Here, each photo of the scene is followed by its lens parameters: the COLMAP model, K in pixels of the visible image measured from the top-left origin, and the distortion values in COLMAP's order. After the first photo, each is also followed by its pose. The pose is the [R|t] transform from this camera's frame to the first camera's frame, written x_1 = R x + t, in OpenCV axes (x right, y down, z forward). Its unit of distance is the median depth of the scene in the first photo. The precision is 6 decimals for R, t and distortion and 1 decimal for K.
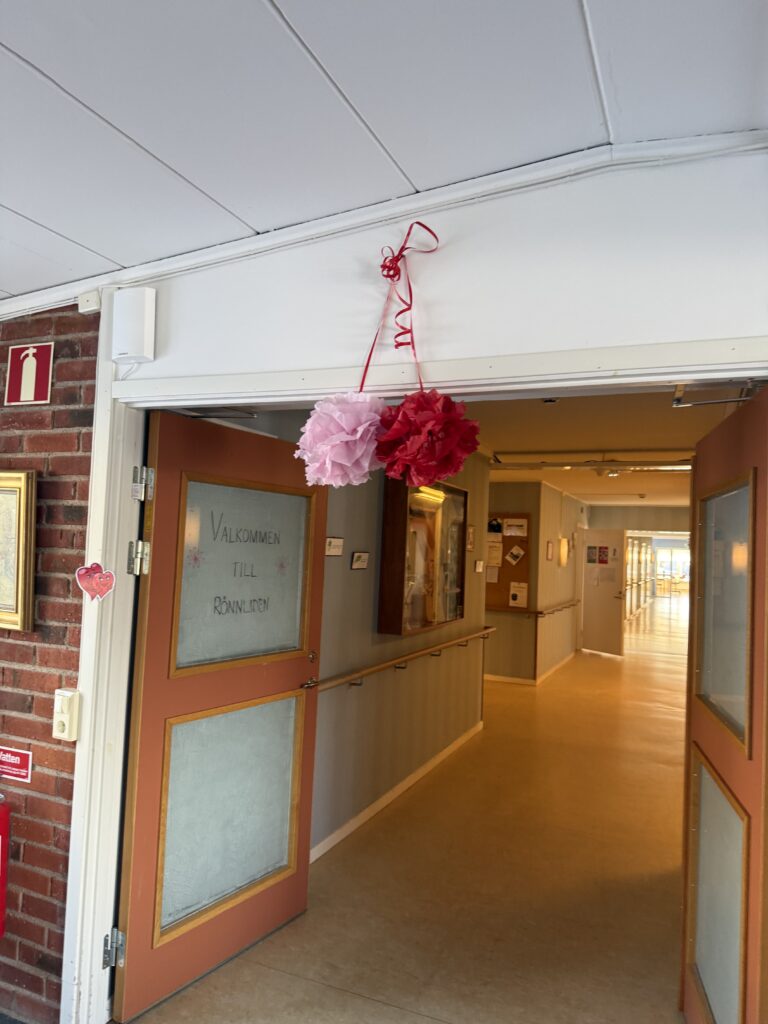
lens RADIAL K [[721.9, 0, 383.4], [0, 721.9, 513.2], [0, 0, 1]] dist [-0.003245, -0.007711]
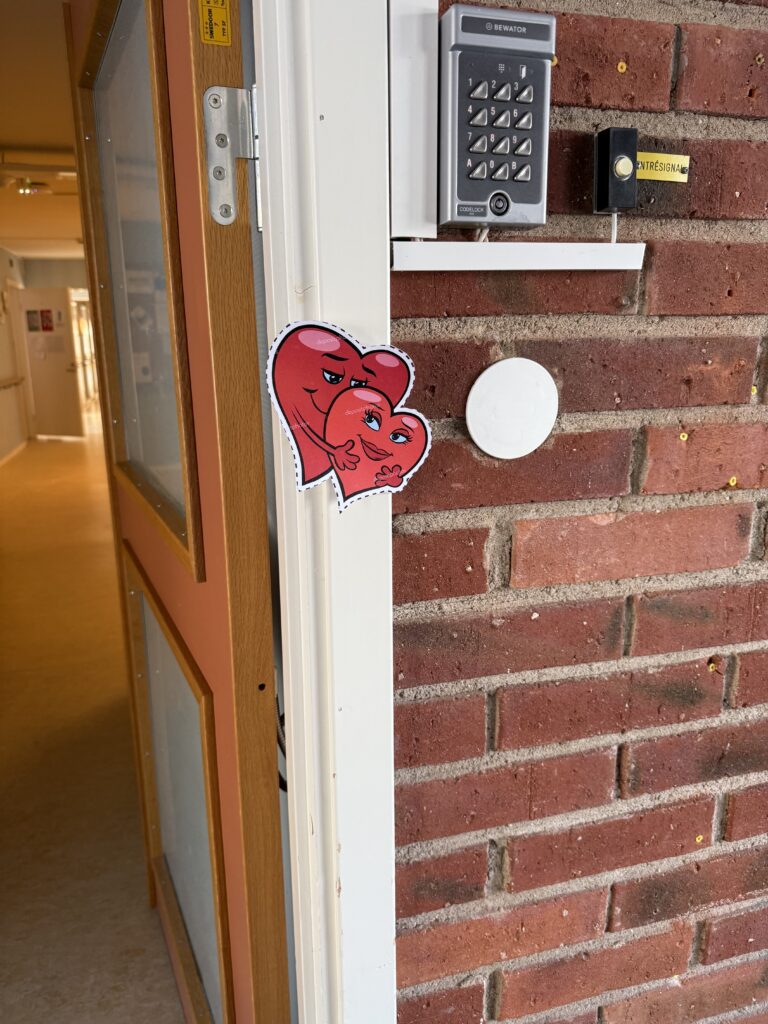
lens RADIAL K [[721.9, 0, 384.0], [0, 721.9, 511.4], [0, 0, 1]] dist [-0.003245, -0.007711]
pose [[0.766708, -0.191604, 0.612737, 0.053935], [0.005362, 0.956303, 0.292328, 0.028068], [-0.641973, -0.220844, 0.734233, 0.099550]]
